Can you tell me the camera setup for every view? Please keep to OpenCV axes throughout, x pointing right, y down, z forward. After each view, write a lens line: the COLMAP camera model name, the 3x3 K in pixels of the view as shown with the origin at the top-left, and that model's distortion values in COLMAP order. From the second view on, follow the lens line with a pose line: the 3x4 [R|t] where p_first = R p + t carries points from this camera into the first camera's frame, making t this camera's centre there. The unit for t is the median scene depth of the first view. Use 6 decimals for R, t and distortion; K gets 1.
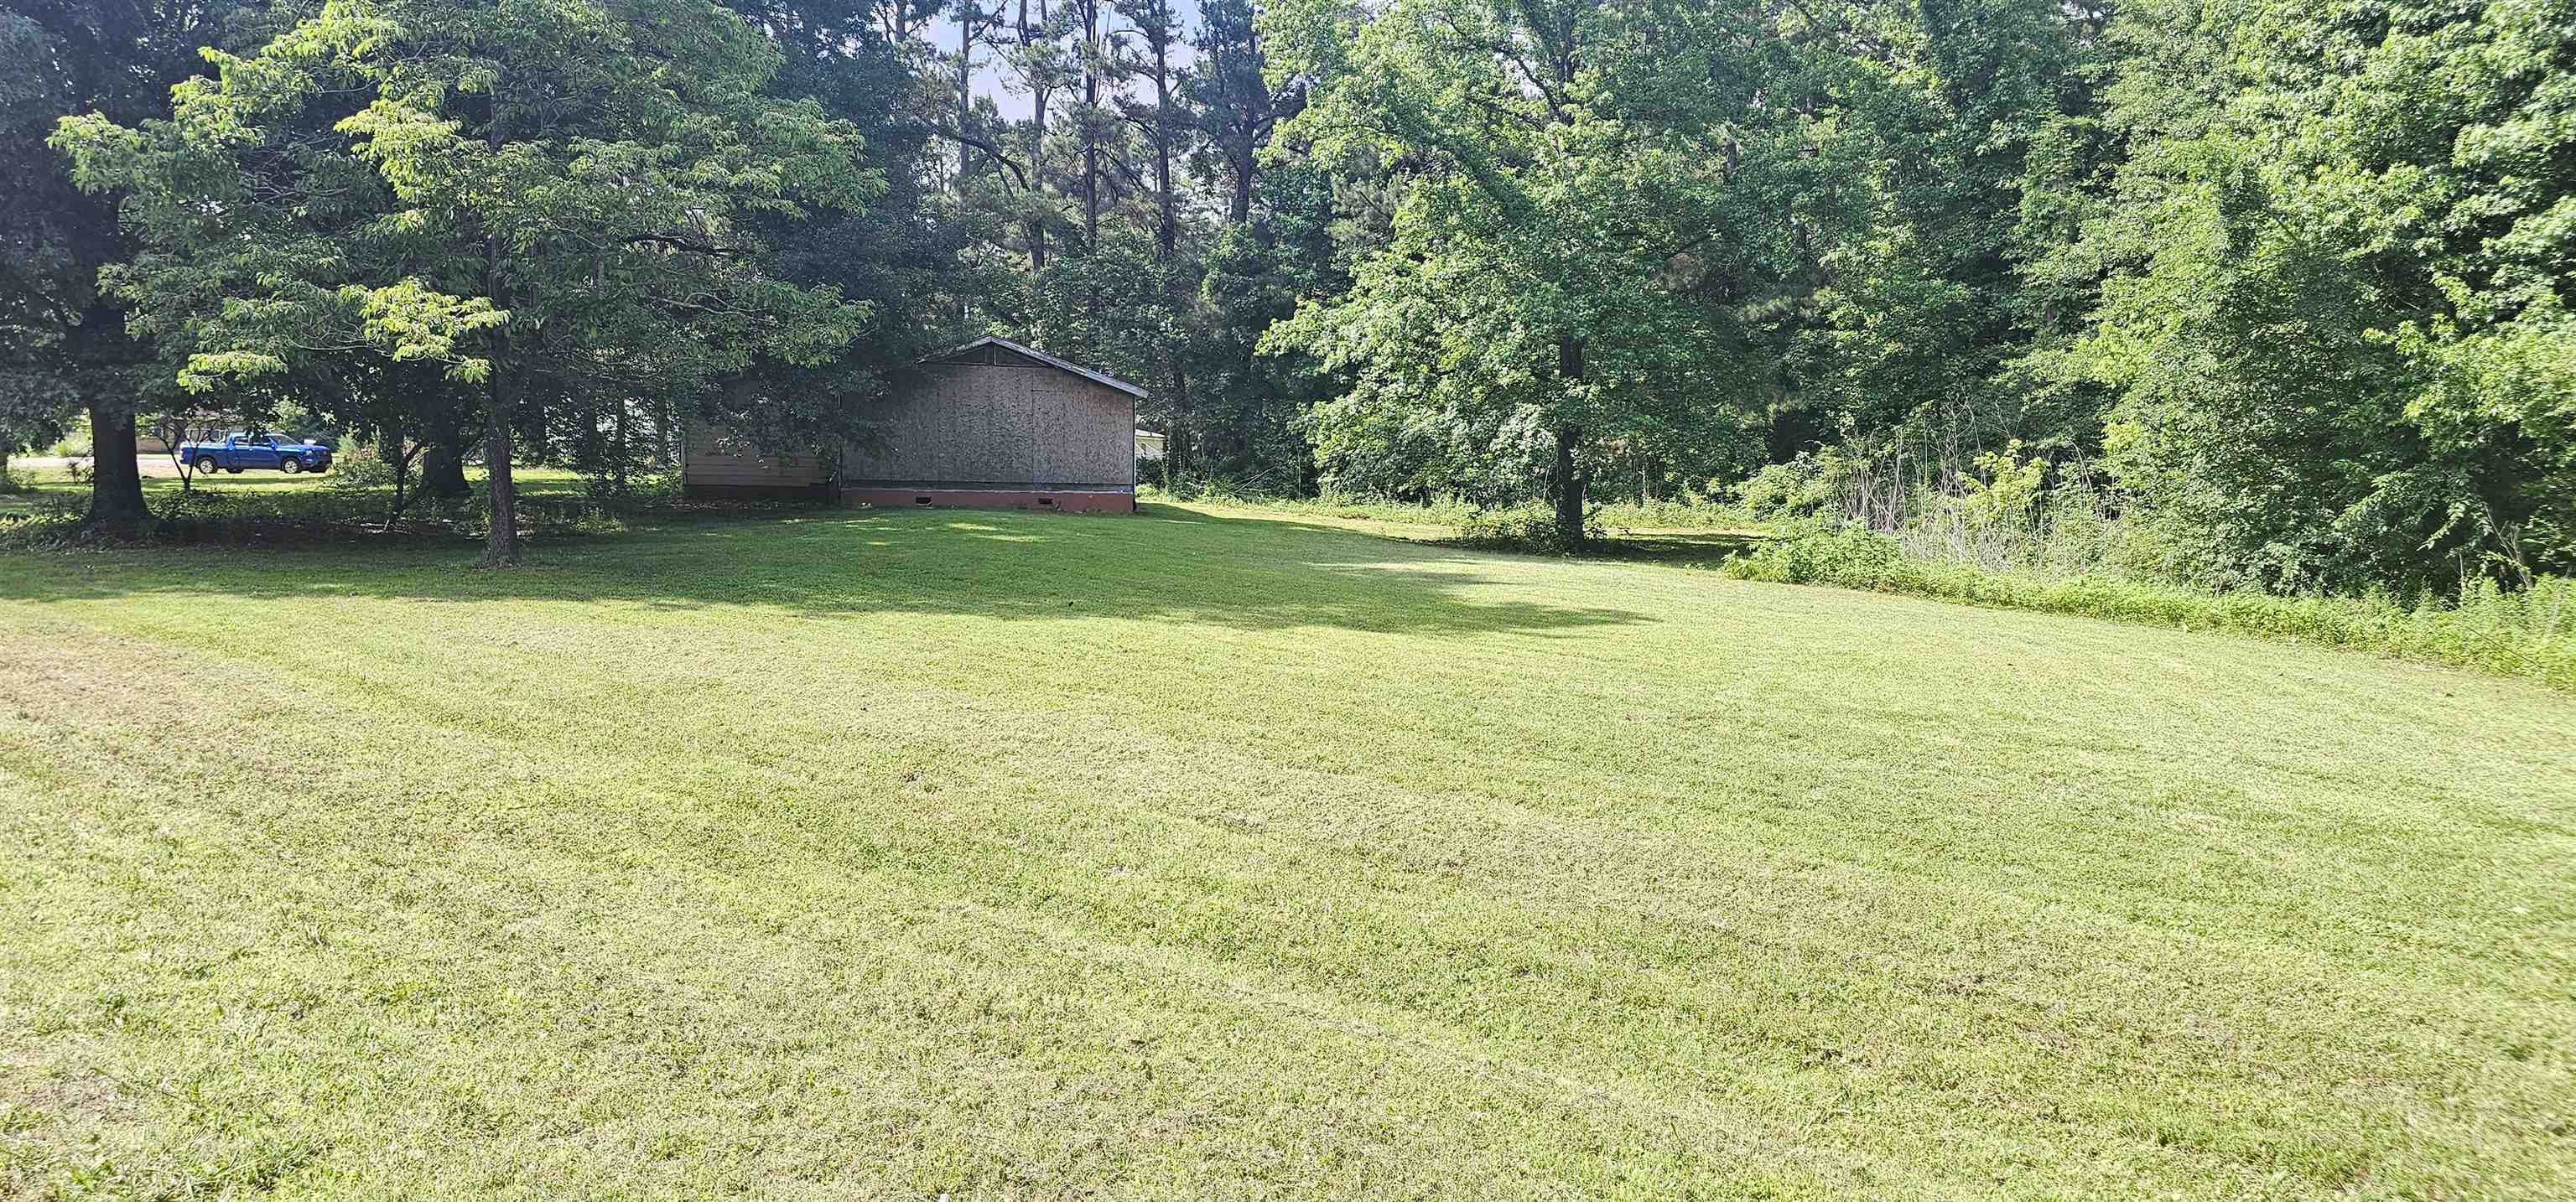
lens RADIAL K [[1615.6, 0, 1295.8], [0, 1615.6, 594.1], [0, 0, 1]] dist [0.051140, -0.006604]
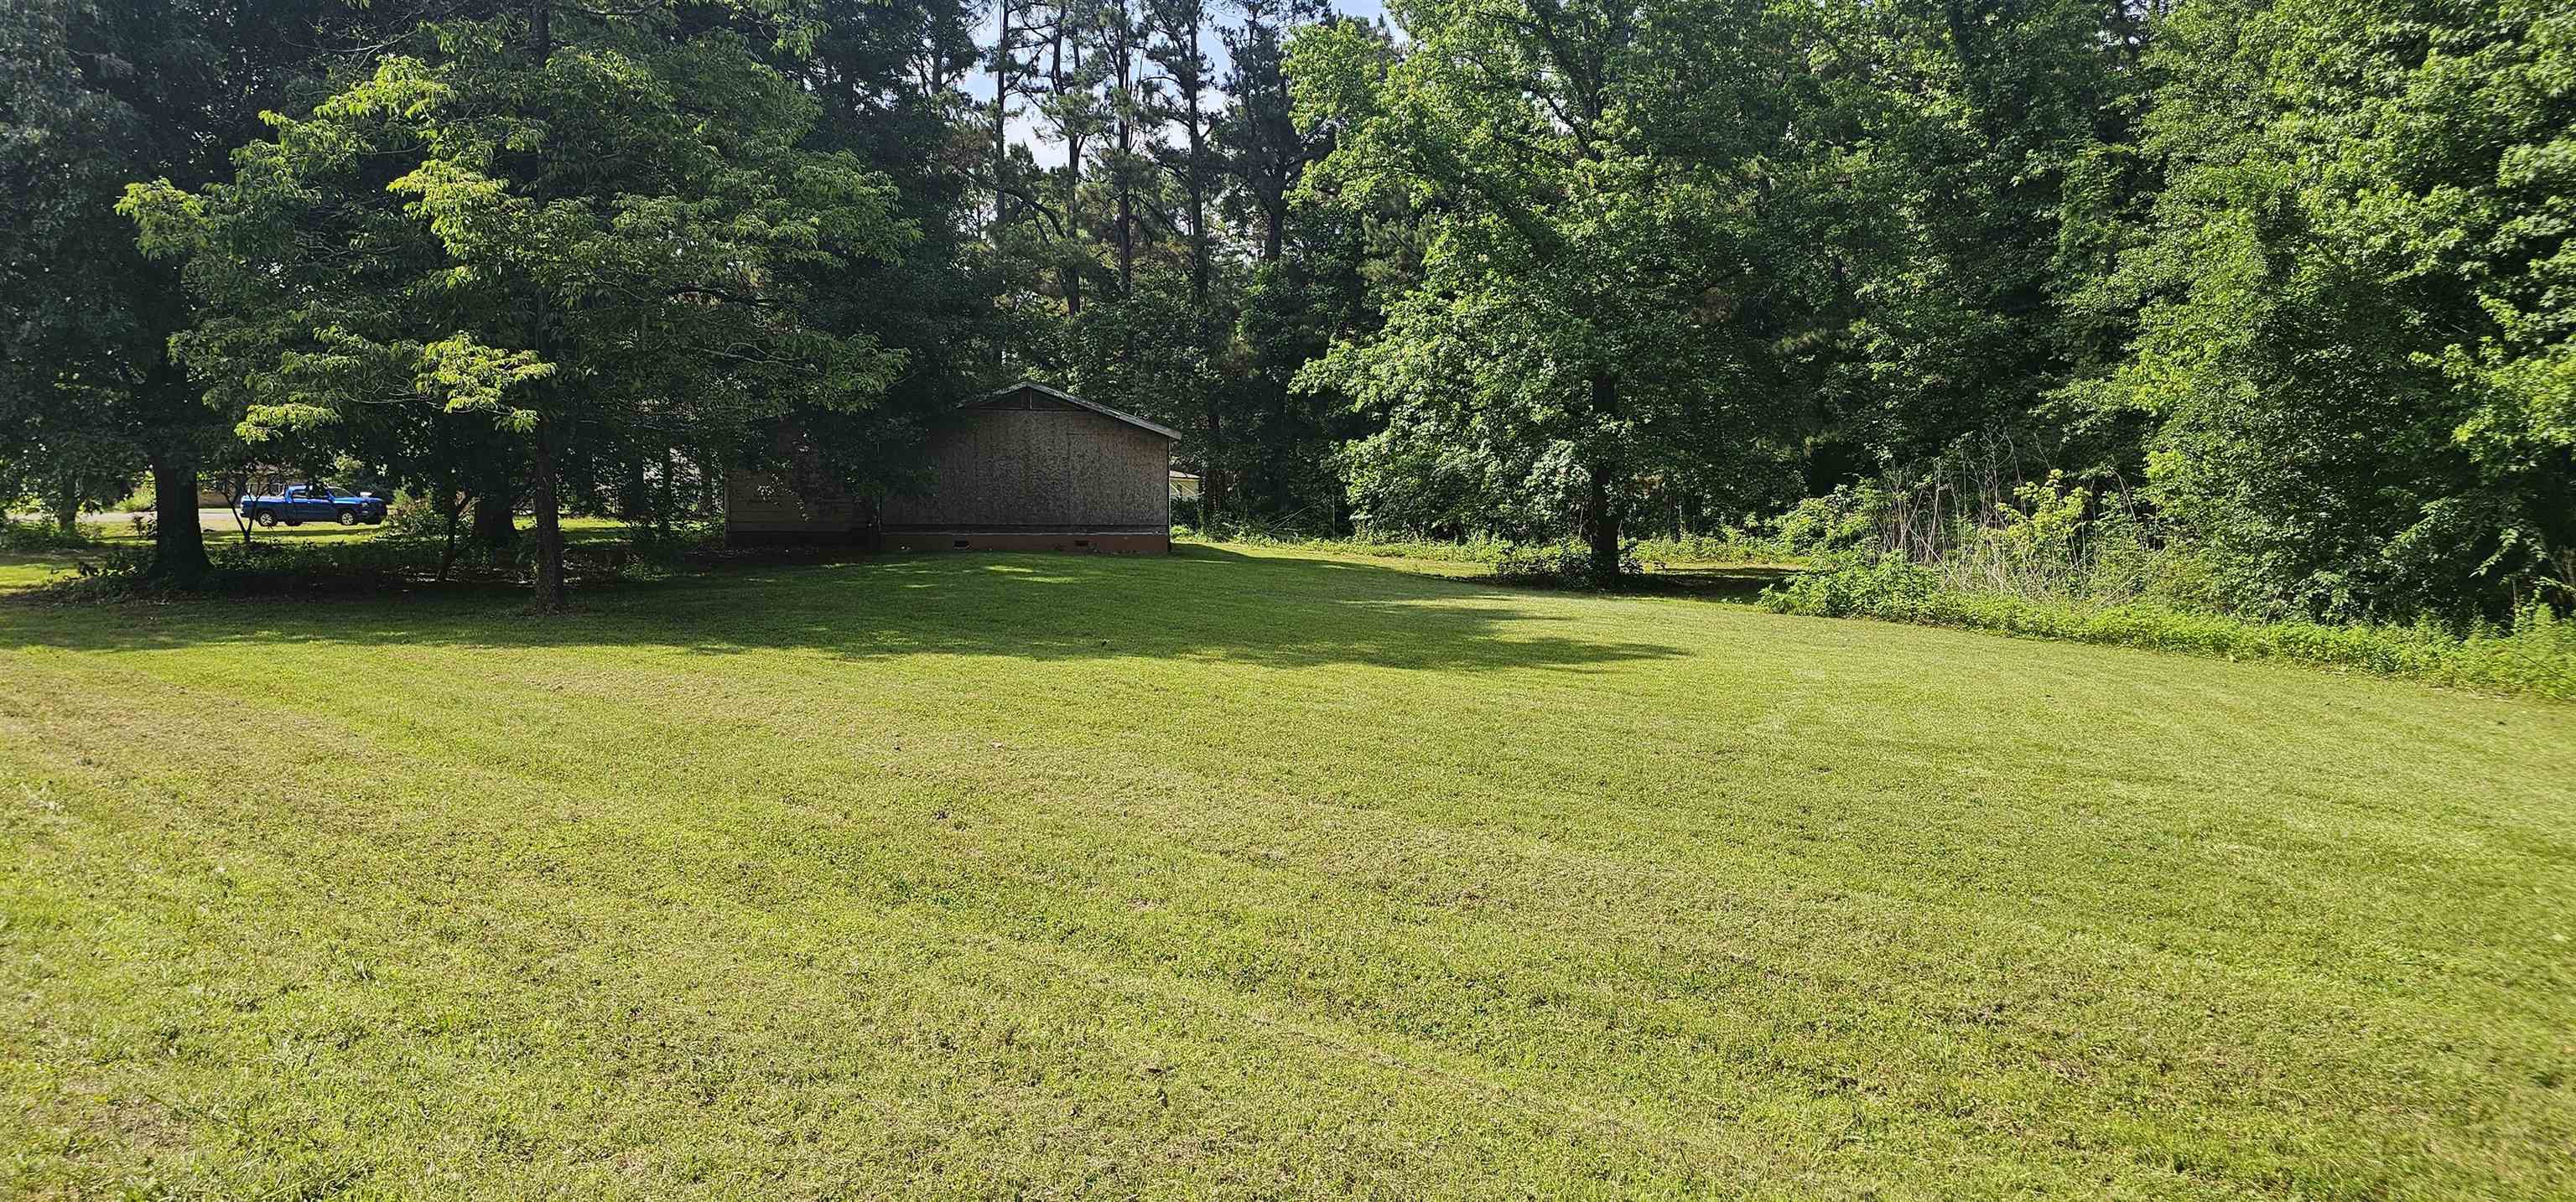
lens RADIAL K [[1620.5, 0, 1291.6], [0, 1620.5, 605.7], [0, 0, 1]] dist [0.047544, 0.001593]
pose [[0.999546, -0.010460, -0.028252, 0.004941], [0.009959, 0.999792, -0.017821, 0.001024], [0.028432, 0.017532, 0.999442, -0.005226]]
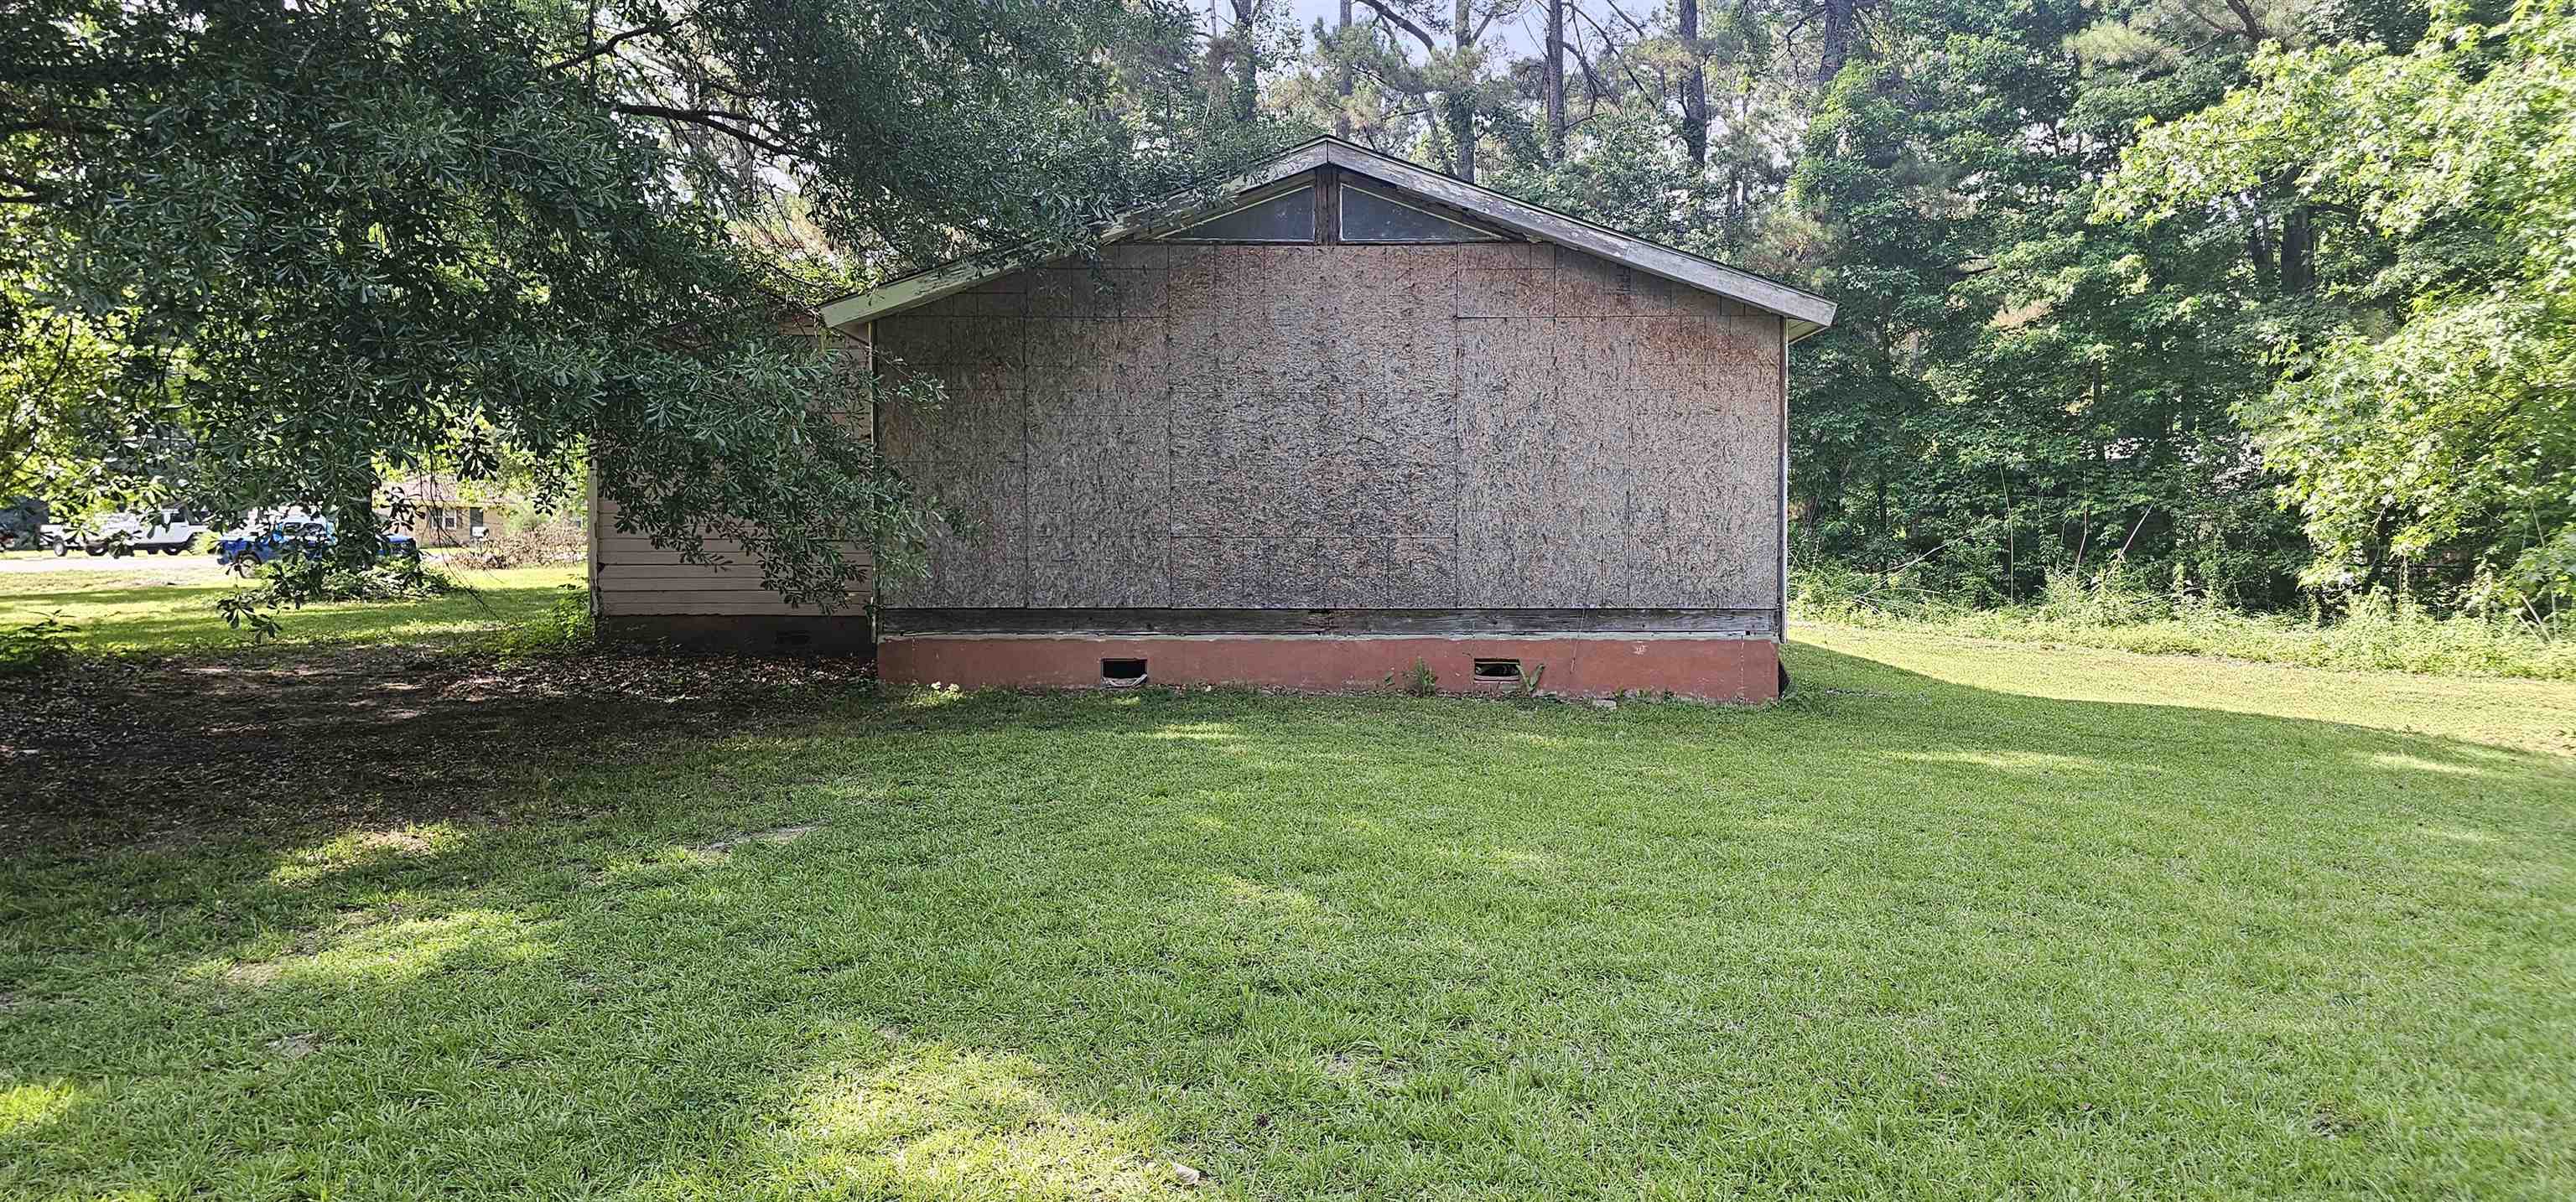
lens RADIAL K [[1620.5, 0, 1291.6], [0, 1620.5, 605.7], [0, 0, 1]] dist [0.047544, 0.001593]
pose [[0.965821, -0.006517, -0.259128, -0.136821], [-0.003904, 0.999205, -0.039682, -0.069646], [0.259181, 0.039337, 0.965027, 0.840375]]
